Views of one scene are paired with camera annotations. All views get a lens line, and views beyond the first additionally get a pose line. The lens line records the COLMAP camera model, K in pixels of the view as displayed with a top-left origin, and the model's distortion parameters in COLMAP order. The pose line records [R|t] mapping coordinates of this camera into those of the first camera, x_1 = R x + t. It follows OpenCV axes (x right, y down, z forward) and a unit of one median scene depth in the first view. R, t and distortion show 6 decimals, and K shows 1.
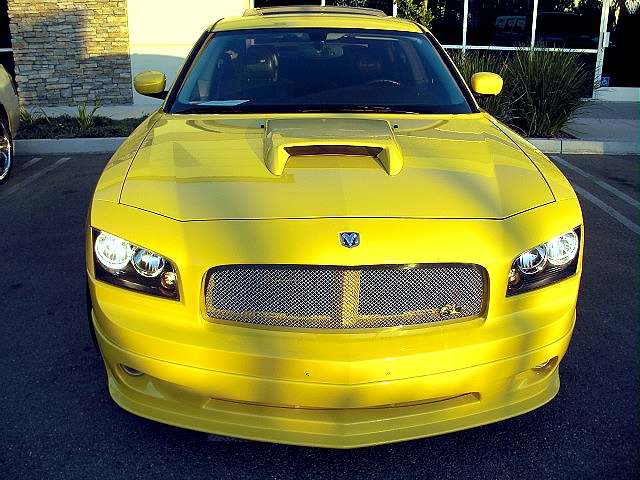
lens RADIAL K [[635.0, 0, 318.4], [0, 635.0, 235.9], [0, 0, 1]] dist [-0.109424, 0.000000]
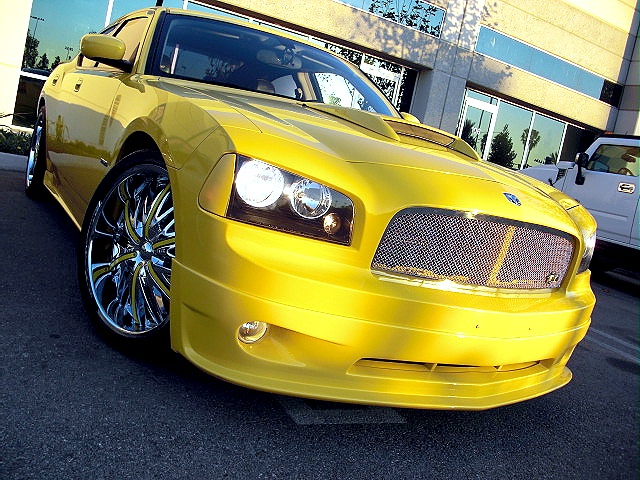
lens RADIAL K [[635.0, 0, 316.4], [0, 635.0, 240.6], [0, 0, 1]] dist [-0.109424, 0.000000]
pose [[0.868973, 0.112854, 0.481819, -0.639198], [-0.049998, 0.988689, -0.141403, 0.208562], [-0.492327, 0.098786, 0.864786, 0.216144]]
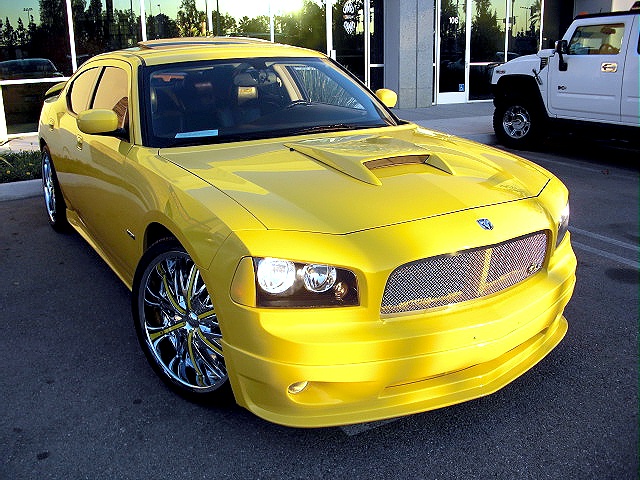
lens RADIAL K [[635.0, 0, 315.4], [0, 635.0, 239.0], [0, 0, 1]] dist [-0.109424, 0.000000]
pose [[0.875459, -0.160559, 0.455843, -0.710368], [0.174877, 0.984530, 0.010918, -0.032842], [-0.450544, 0.070159, 0.889993, 0.029221]]
